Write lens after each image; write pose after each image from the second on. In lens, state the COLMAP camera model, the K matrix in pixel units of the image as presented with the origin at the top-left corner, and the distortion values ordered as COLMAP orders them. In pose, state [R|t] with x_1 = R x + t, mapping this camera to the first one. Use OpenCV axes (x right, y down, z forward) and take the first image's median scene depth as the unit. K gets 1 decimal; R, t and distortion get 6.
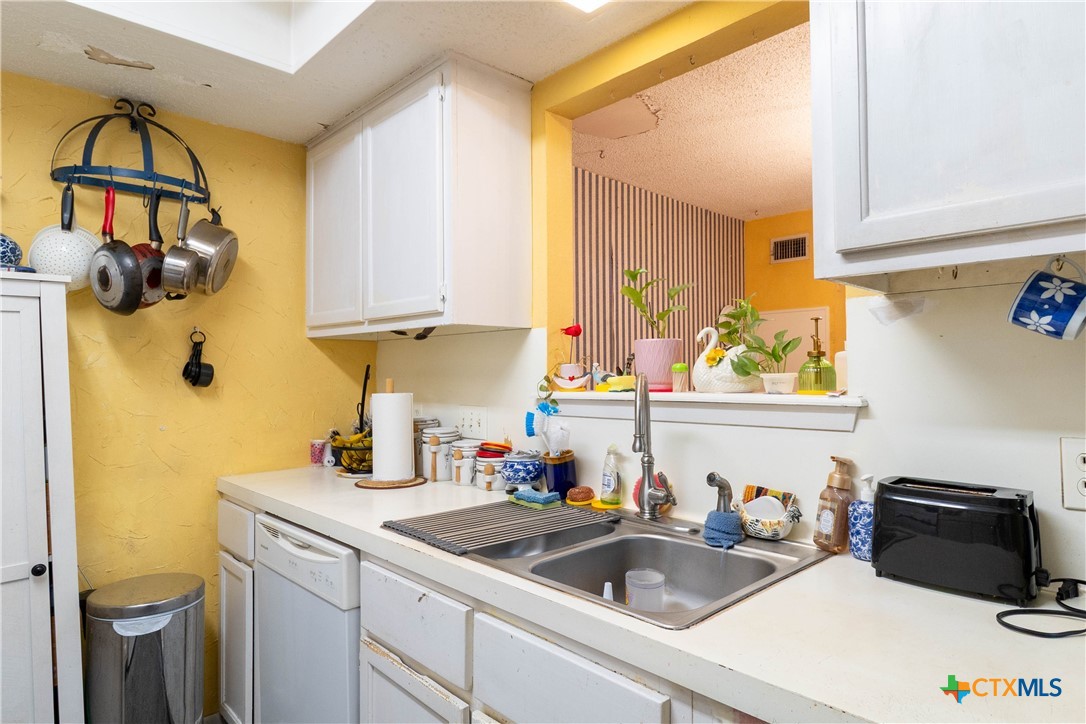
lens RADIAL K [[623.0, 0, 543.8], [0, 623.0, 357.5], [0, 0, 1]] dist [0.001849, -0.000669]
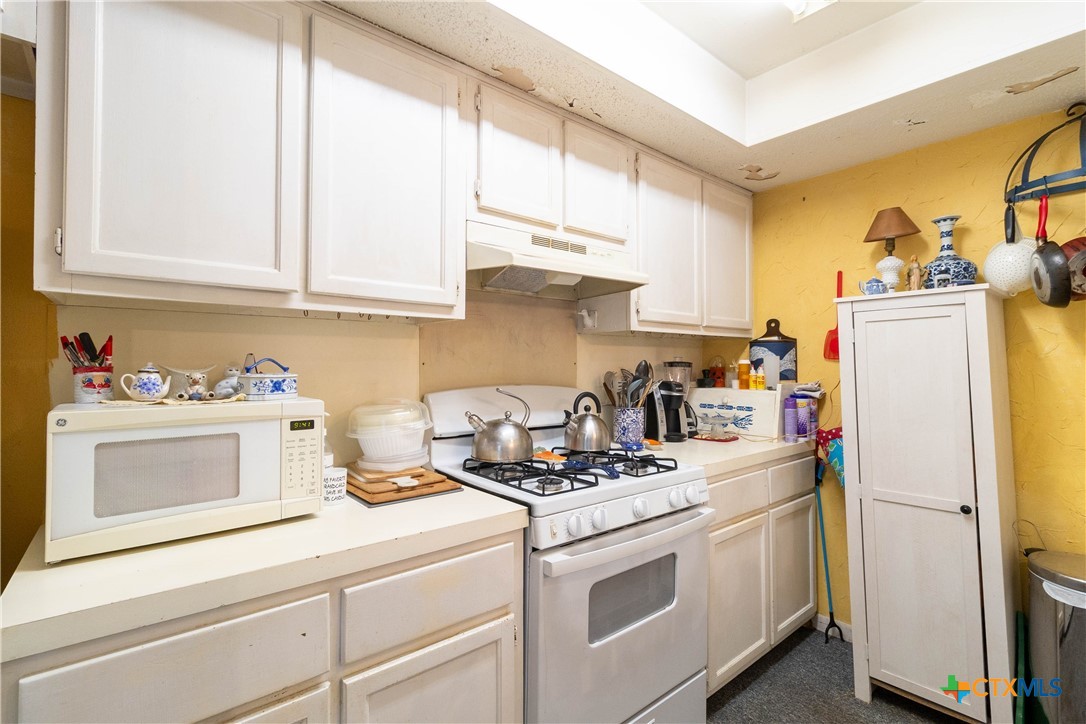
lens RADIAL K [[501.0, 0, 547.3], [0, 501.0, 358.5], [0, 0, 1]] dist [0.002603, -0.000618]
pose [[-0.059853, -0.000732, -0.998207, 0.258095], [0.022172, 0.999752, -0.002063, 0.002065], [0.997961, -0.022256, -0.059822, 0.154790]]
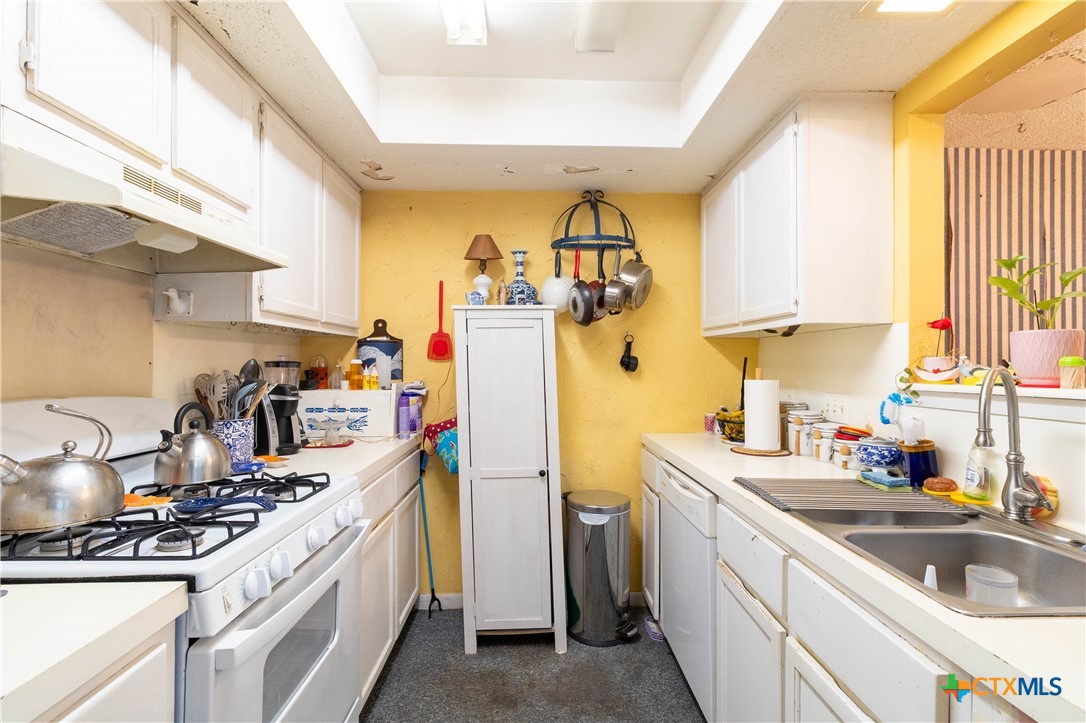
lens RADIAL K [[501.0, 0, 547.3], [0, 501.0, 358.0], [0, 0, 1]] dist [0.002603, -0.000618]
pose [[0.746181, 0.003207, -0.665736, 0.119804], [0.006109, 0.999913, 0.011664, -0.001431], [0.665716, -0.012770, 0.746096, -0.036937]]
